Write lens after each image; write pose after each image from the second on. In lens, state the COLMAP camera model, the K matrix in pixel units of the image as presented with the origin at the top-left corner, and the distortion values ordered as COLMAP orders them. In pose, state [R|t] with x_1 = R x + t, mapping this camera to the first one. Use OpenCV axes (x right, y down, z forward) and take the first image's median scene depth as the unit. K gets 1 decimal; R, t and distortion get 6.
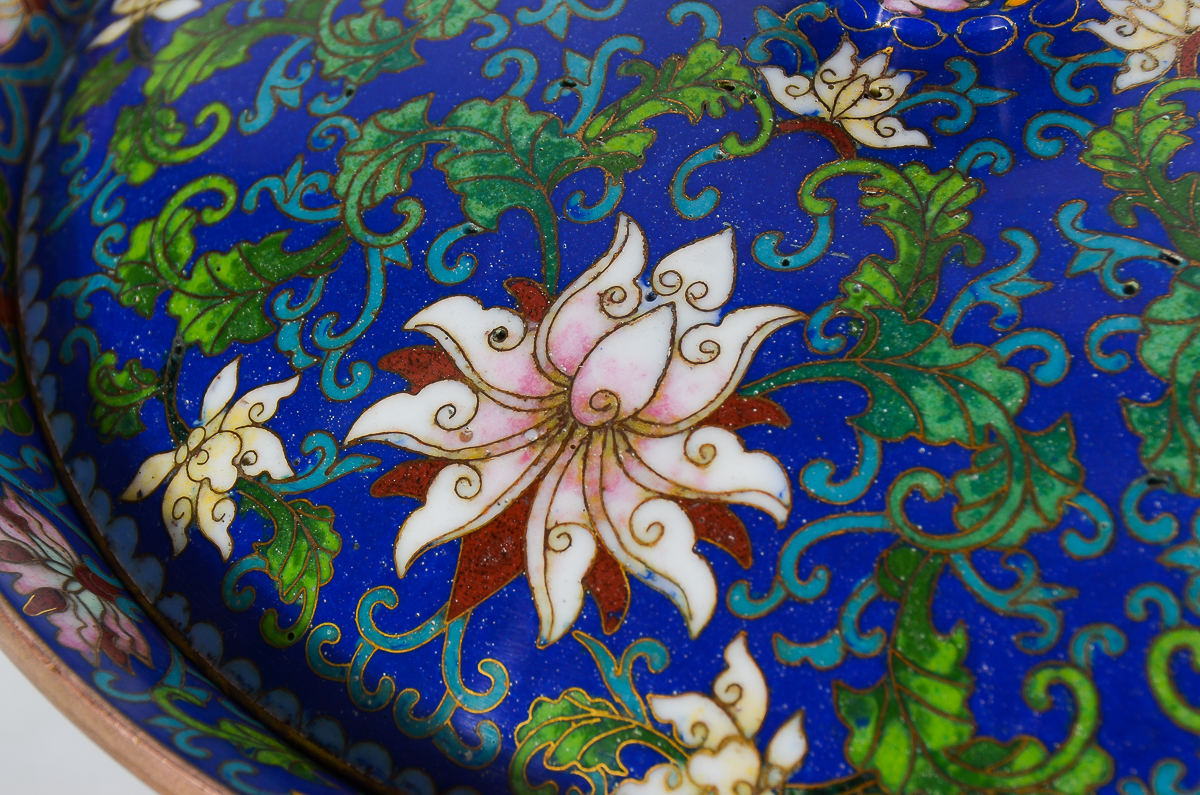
lens RADIAL K [[3969.3, 0, 601.3], [0, 3969.3, 387.8], [0, 0, 1]] dist [0.108259, 0.000000]
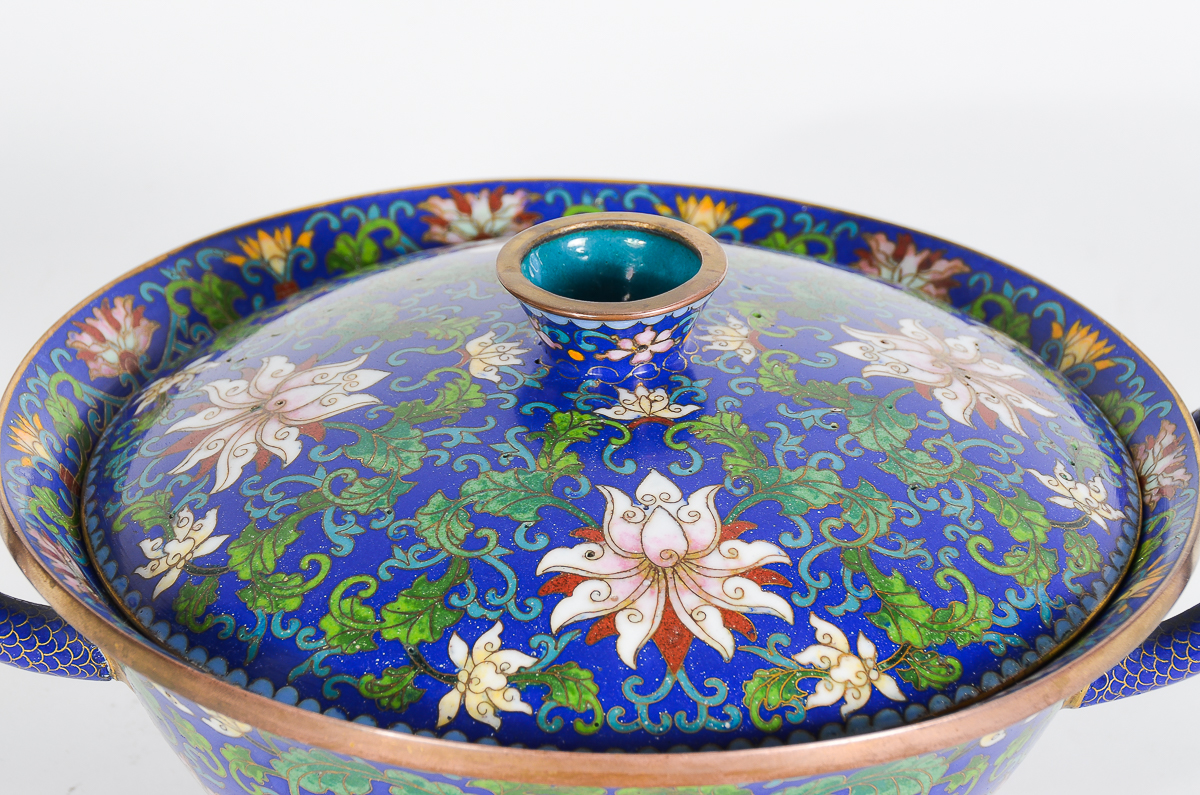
lens RADIAL K [[3969.3, 0, 605.2], [0, 3969.3, 395.5], [0, 0, 1]] dist [0.108259, 0.000000]
pose [[0.722585, -0.259157, 0.640866, -1.187520], [0.466011, 0.867363, -0.174685, 0.248936], [-0.510593, 0.424875, 0.747513, -0.407024]]
